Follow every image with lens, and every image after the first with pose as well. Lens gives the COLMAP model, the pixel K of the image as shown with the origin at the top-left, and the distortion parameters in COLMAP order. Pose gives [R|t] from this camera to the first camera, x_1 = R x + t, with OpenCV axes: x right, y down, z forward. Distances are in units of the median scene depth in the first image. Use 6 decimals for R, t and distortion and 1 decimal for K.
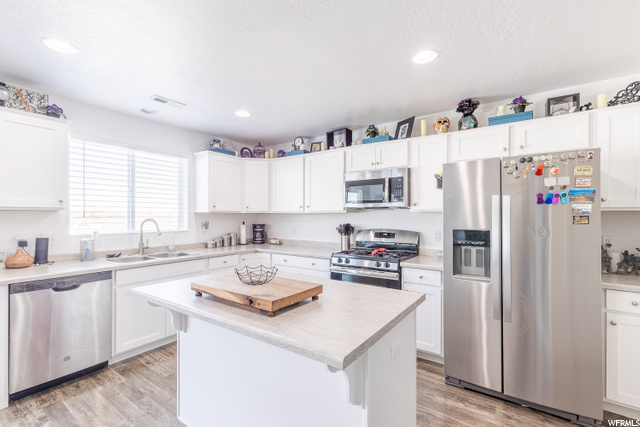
lens RADIAL K [[290.2, 0, 317.7], [0, 290.2, 214.8], [0, 0, 1]] dist [0.012414, 0.000285]
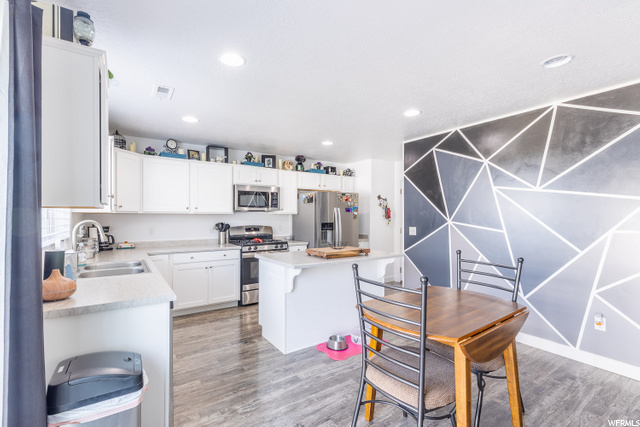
lens RADIAL K [[290.2, 0, 318.2], [0, 290.2, 215.9], [0, 0, 1]] dist [0.012414, 0.000285]
pose [[0.340971, 0.003454, 0.940067, -1.084244], [-0.001824, 0.999994, -0.003013, 0.005410], [-0.940072, -0.000687, 0.340975, 0.209874]]
